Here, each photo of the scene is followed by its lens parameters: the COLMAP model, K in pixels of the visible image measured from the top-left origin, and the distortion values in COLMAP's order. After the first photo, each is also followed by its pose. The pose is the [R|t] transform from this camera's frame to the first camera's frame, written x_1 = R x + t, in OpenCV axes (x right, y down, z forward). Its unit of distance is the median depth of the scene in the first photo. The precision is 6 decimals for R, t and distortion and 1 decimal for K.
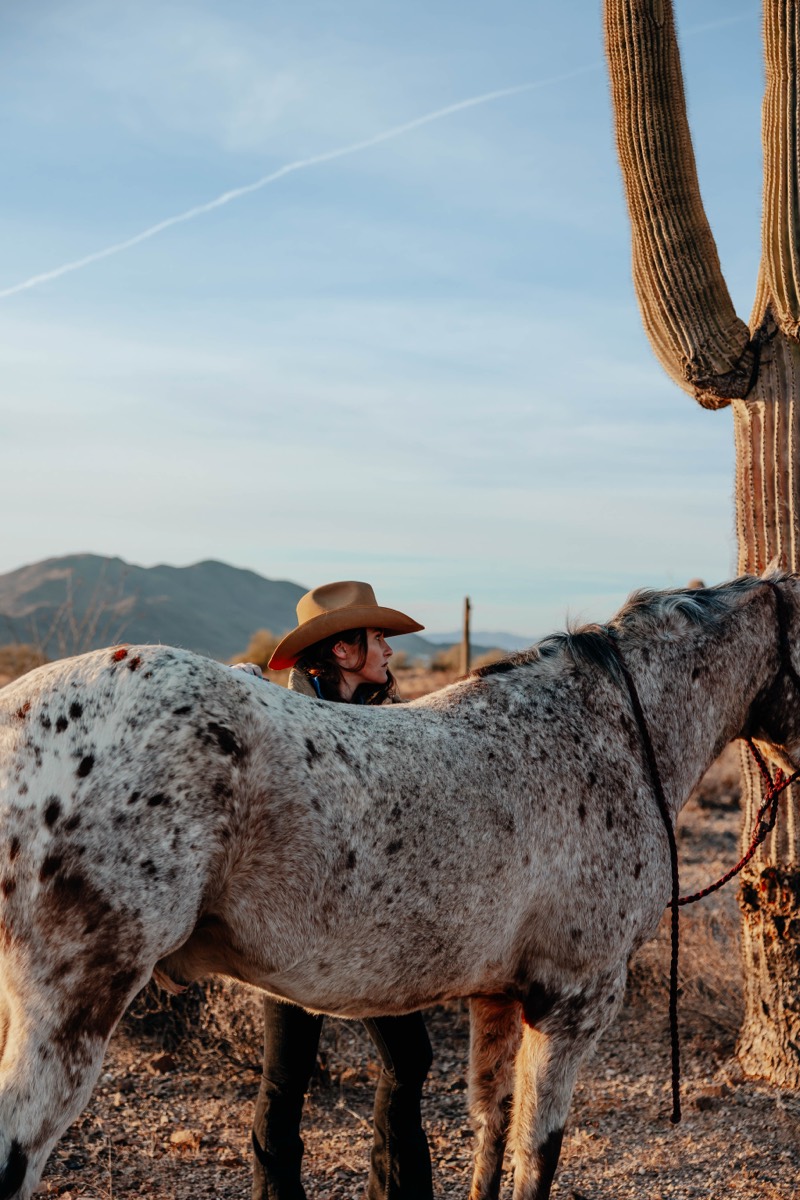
lens RADIAL K [[1699.5, 0, 400.0], [0, 1699.5, 600.0], [0, 0, 1]] dist [-0.015895, -0.044428]
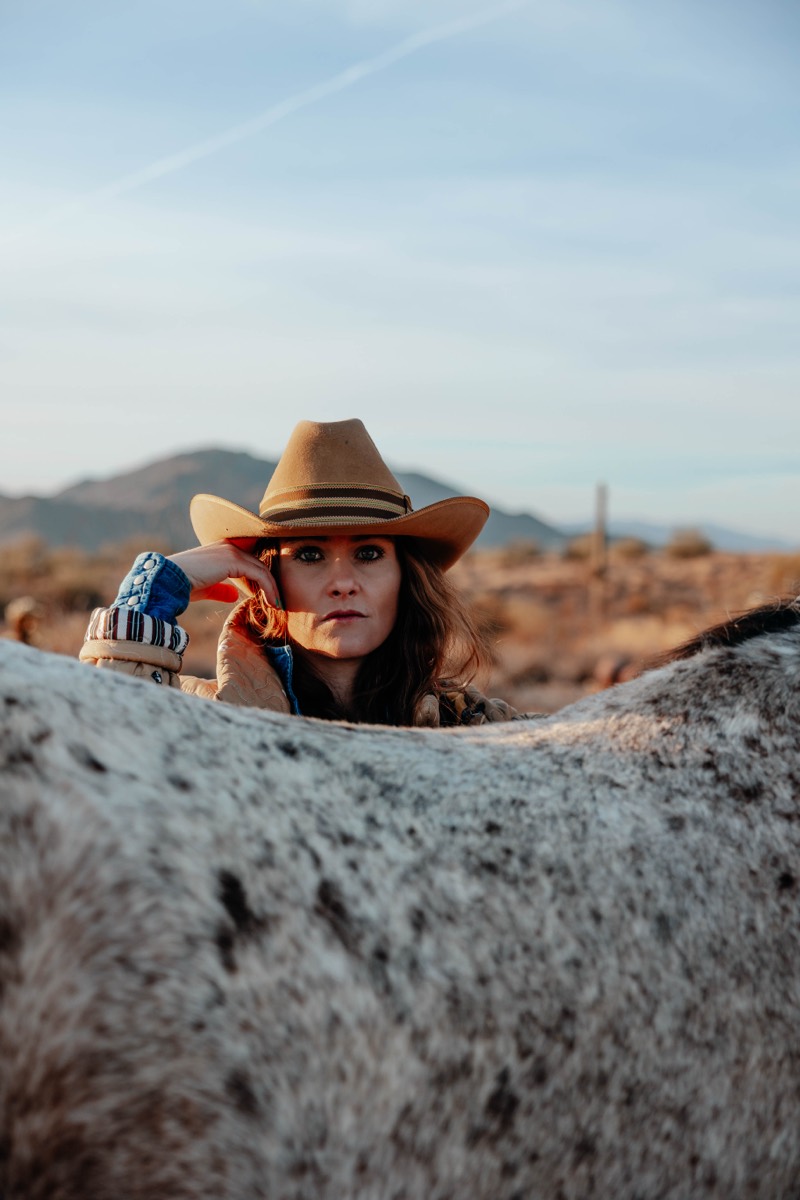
lens RADIAL K [[1699.5, 0, 400.0], [0, 1699.5, 600.0], [0, 0, 1]] dist [-0.015895, -0.044428]
pose [[0.993149, -0.018397, -0.115396, 0.017135], [0.025873, 0.997638, 0.063625, 0.009879], [0.113953, -0.066175, 0.991280, 0.682326]]
